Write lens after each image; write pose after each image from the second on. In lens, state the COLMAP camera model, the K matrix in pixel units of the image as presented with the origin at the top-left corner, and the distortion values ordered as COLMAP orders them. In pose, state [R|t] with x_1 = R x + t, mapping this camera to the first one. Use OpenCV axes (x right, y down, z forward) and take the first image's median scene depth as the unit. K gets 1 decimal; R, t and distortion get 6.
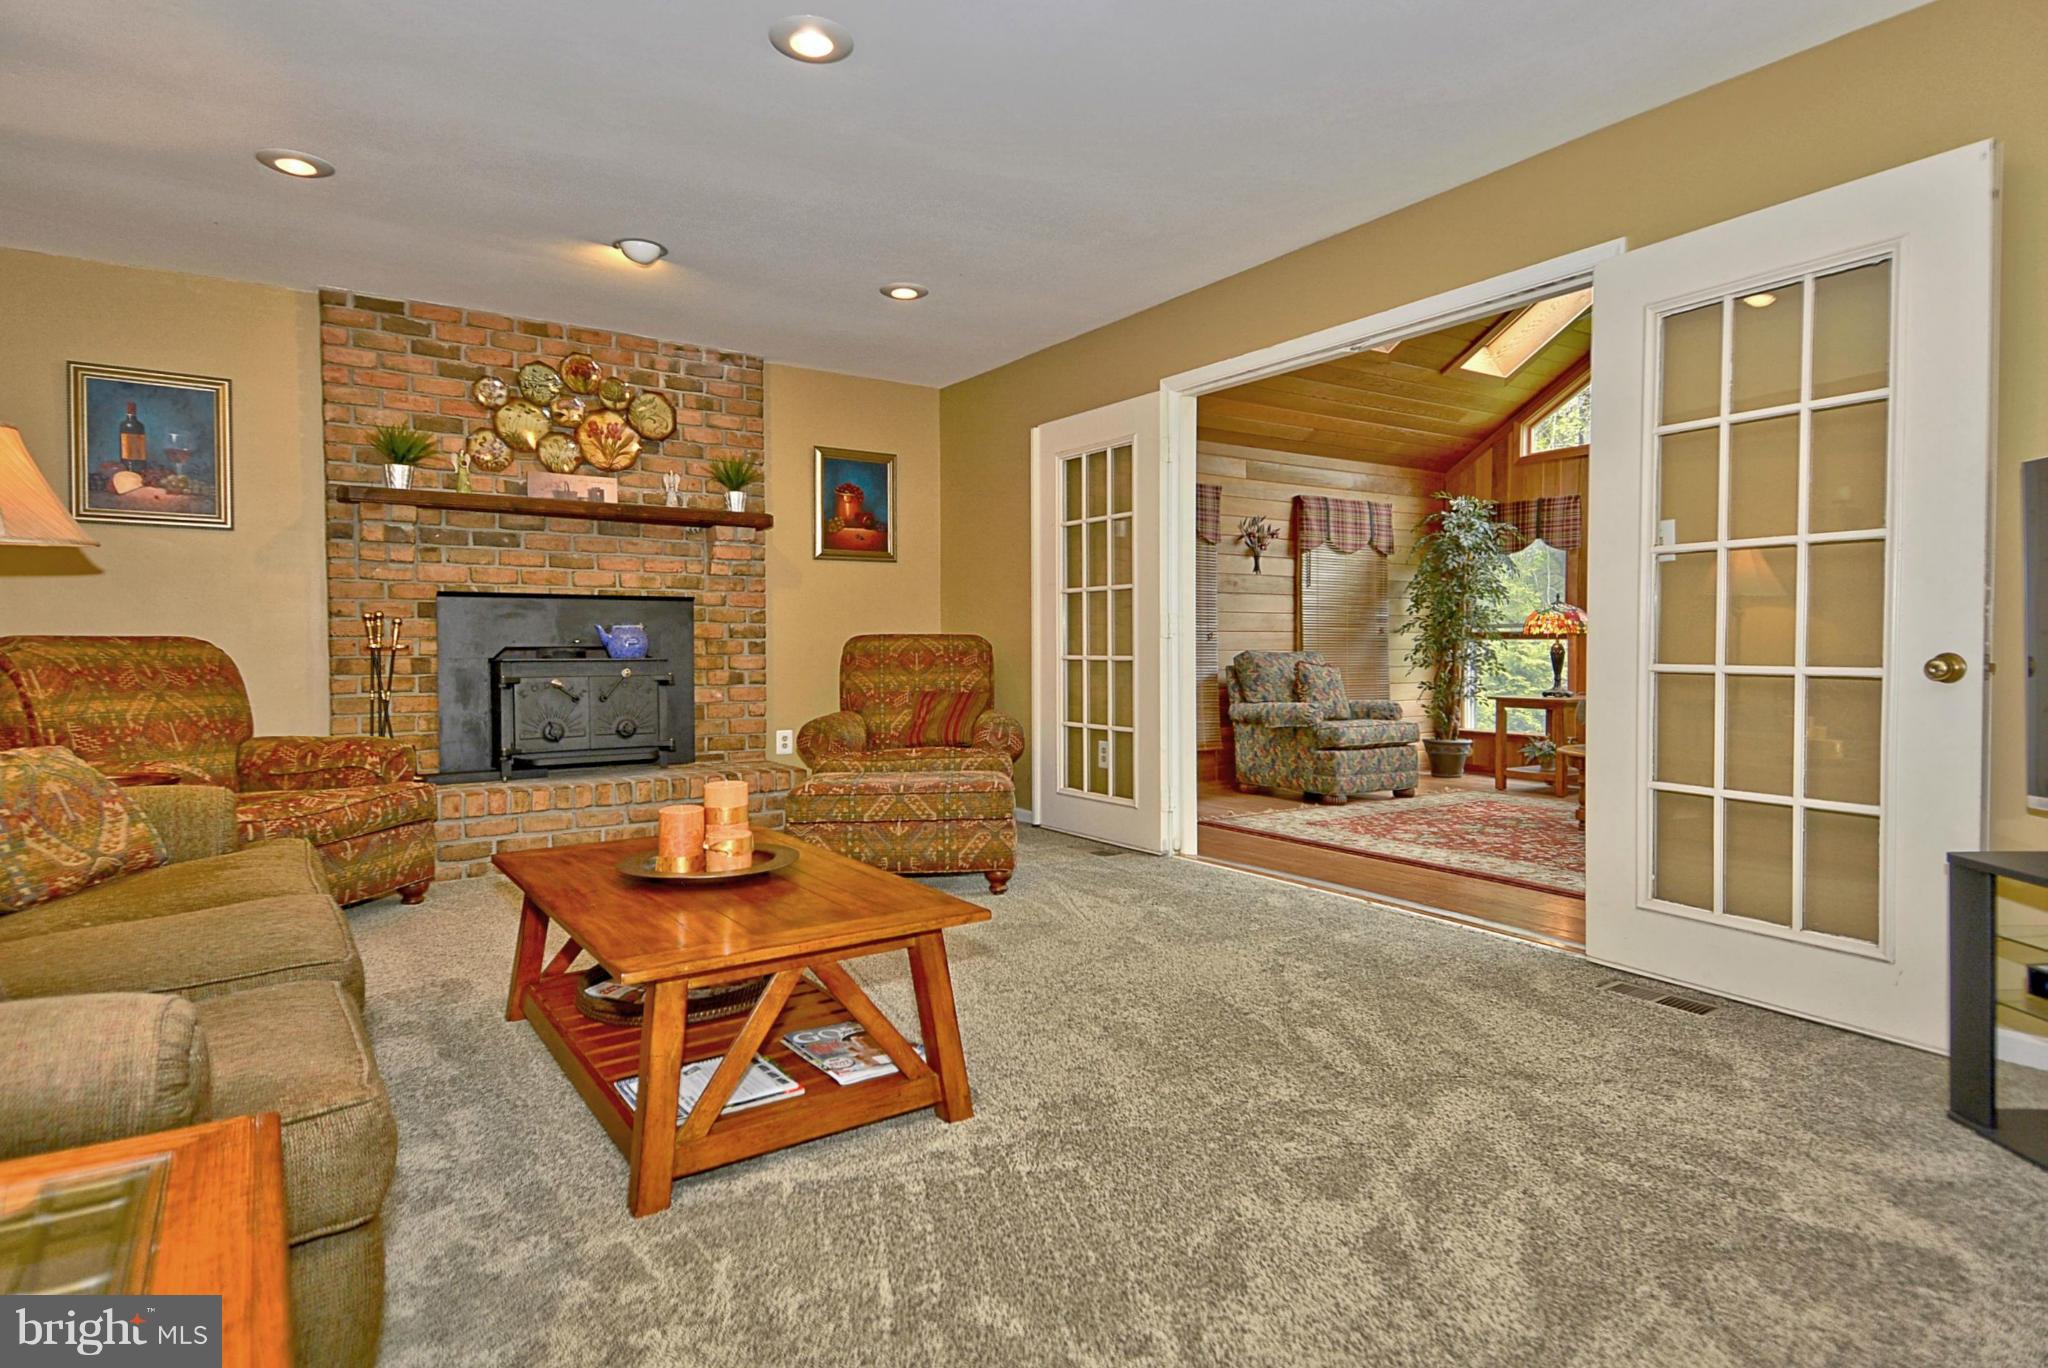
lens RADIAL K [[1079.3, 0, 1024.0], [0, 1079.3, 684.0], [0, 0, 1]] dist [0.035216, -0.050820]
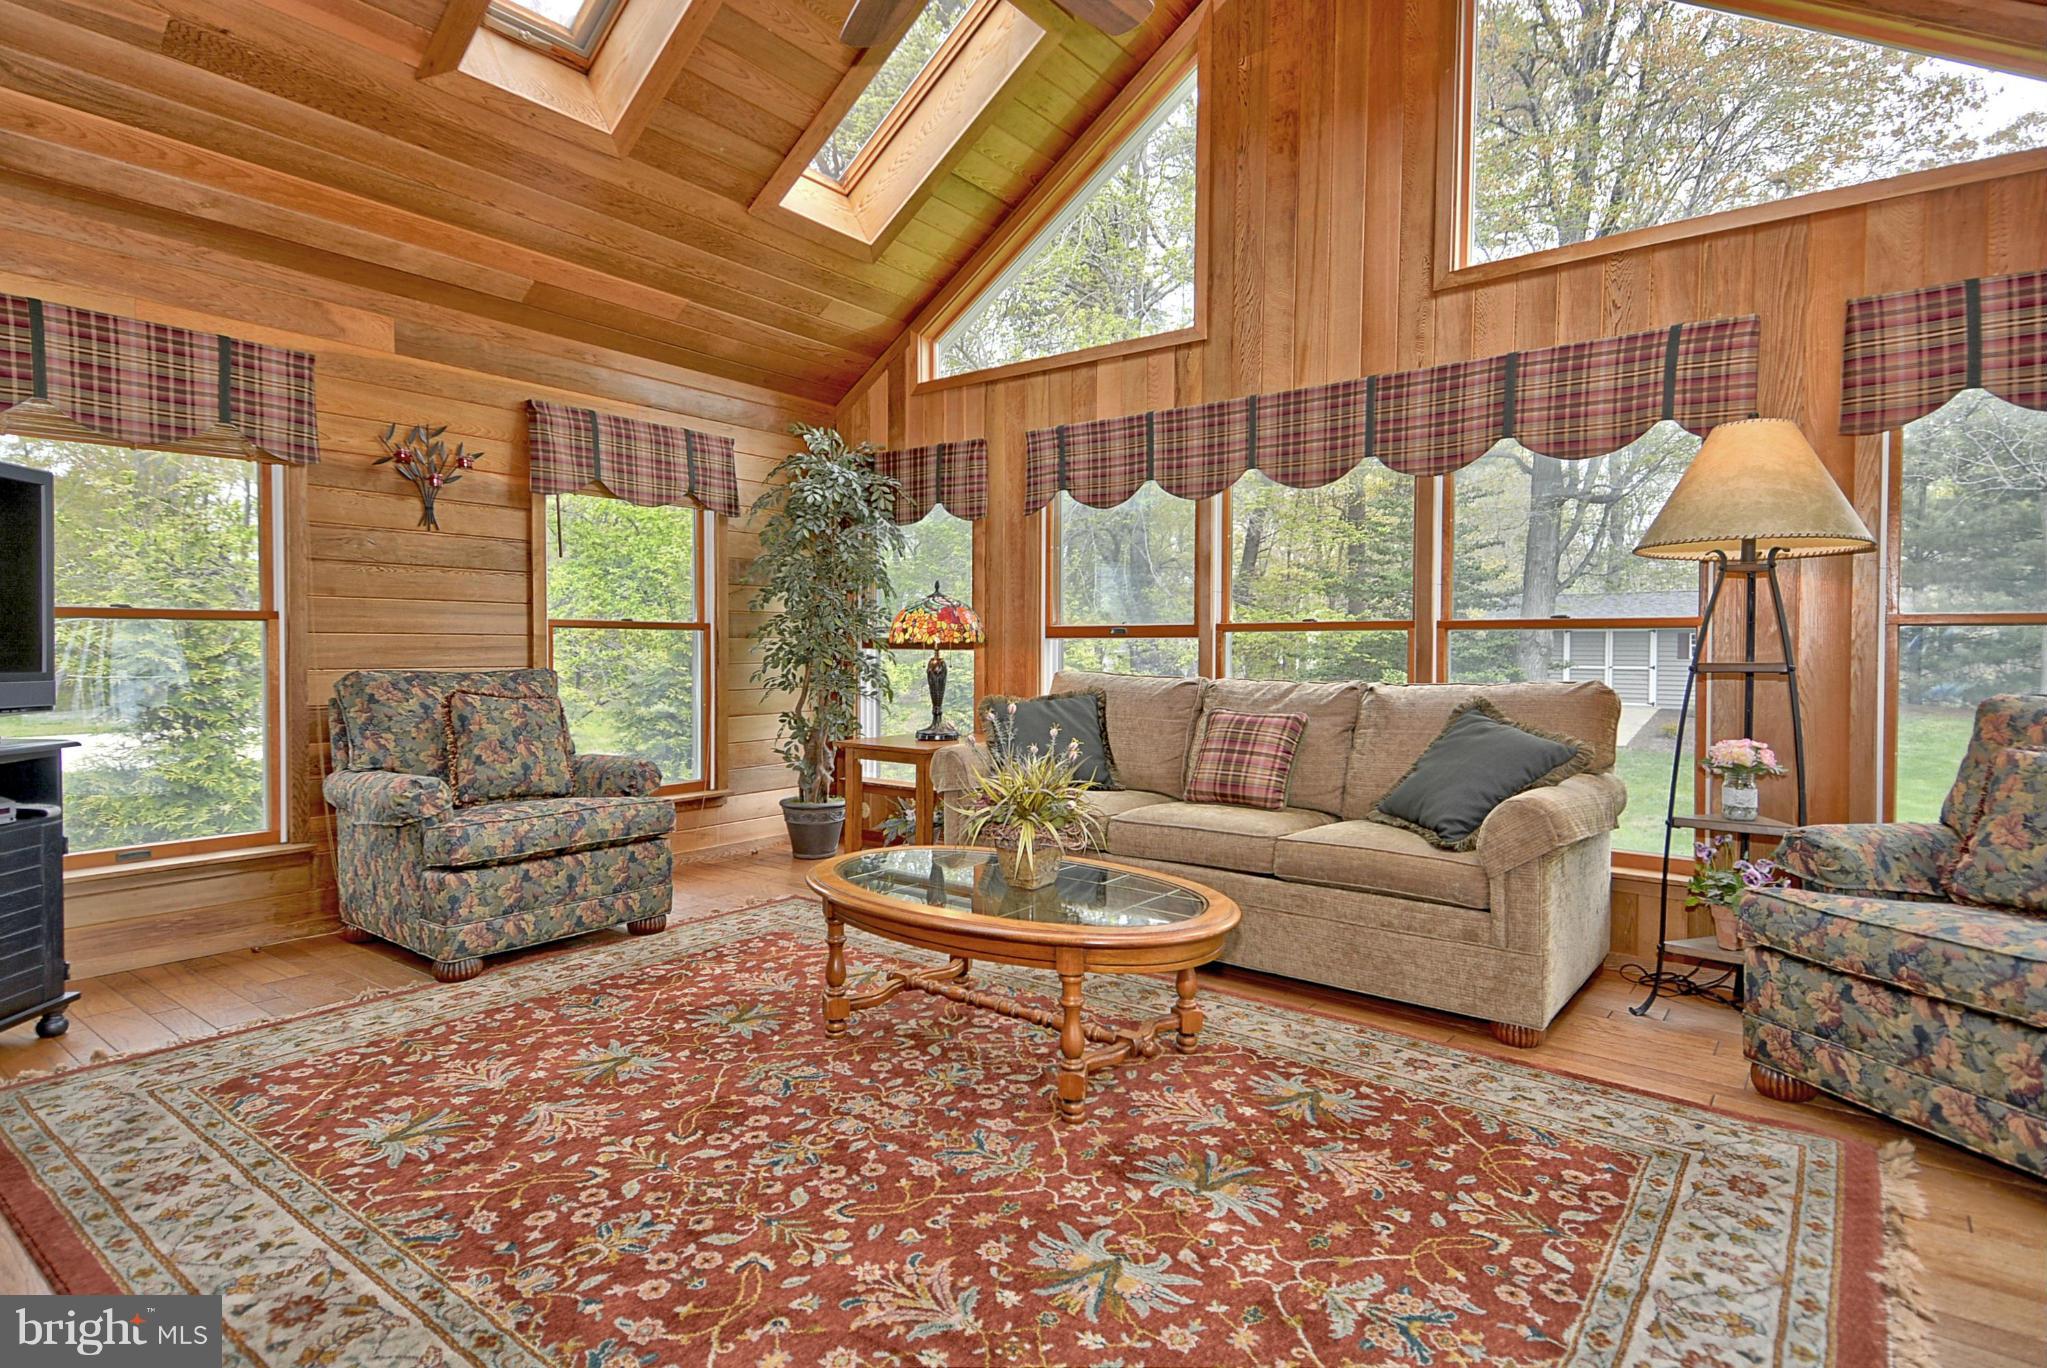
lens RADIAL K [[1078.8, 0, 1023.5], [0, 1078.8, 684.0], [0, 0, 1]] dist [0.035216, -0.050820]
pose [[0.937379, -0.004153, 0.348286, 0.288902], [0.003707, 0.999991, 0.001947, -0.020754], [-0.348291, -0.000535, 0.937386, 0.346665]]
